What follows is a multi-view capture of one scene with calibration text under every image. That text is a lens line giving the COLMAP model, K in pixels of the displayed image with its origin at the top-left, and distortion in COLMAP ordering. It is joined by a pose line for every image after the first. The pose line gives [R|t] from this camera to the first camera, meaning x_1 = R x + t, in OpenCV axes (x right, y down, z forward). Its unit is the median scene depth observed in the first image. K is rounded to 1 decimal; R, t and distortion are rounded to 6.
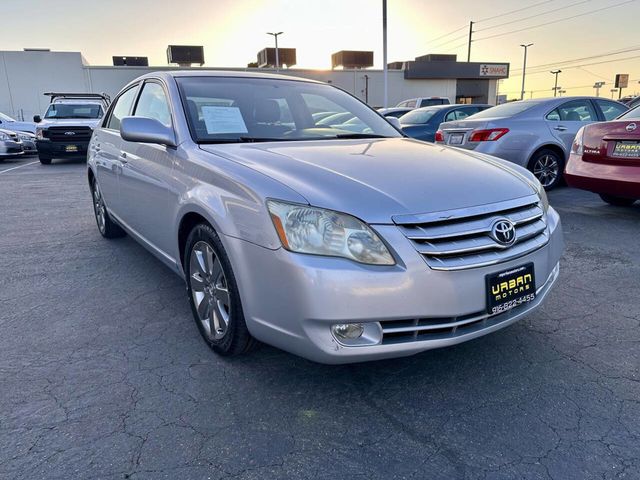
lens RADIAL K [[459.2, 0, 318.0], [0, 459.2, 225.6], [0, 0, 1]] dist [0.028571, -0.038820]
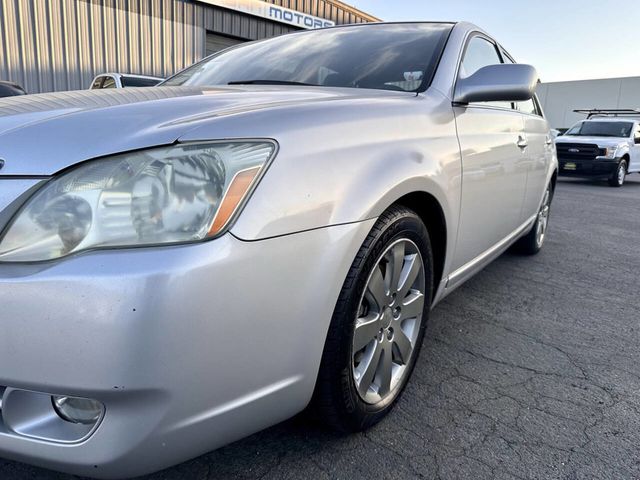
lens RADIAL K [[459.2, 0, 320.6], [0, 459.2, 235.4], [0, 0, 1]] dist [0.028571, -0.038820]
pose [[0.364049, 0.214450, -0.906355, 0.560614], [-0.252836, 0.959344, 0.125433, -0.076759], [0.896405, 0.183496, 0.403469, 0.669459]]
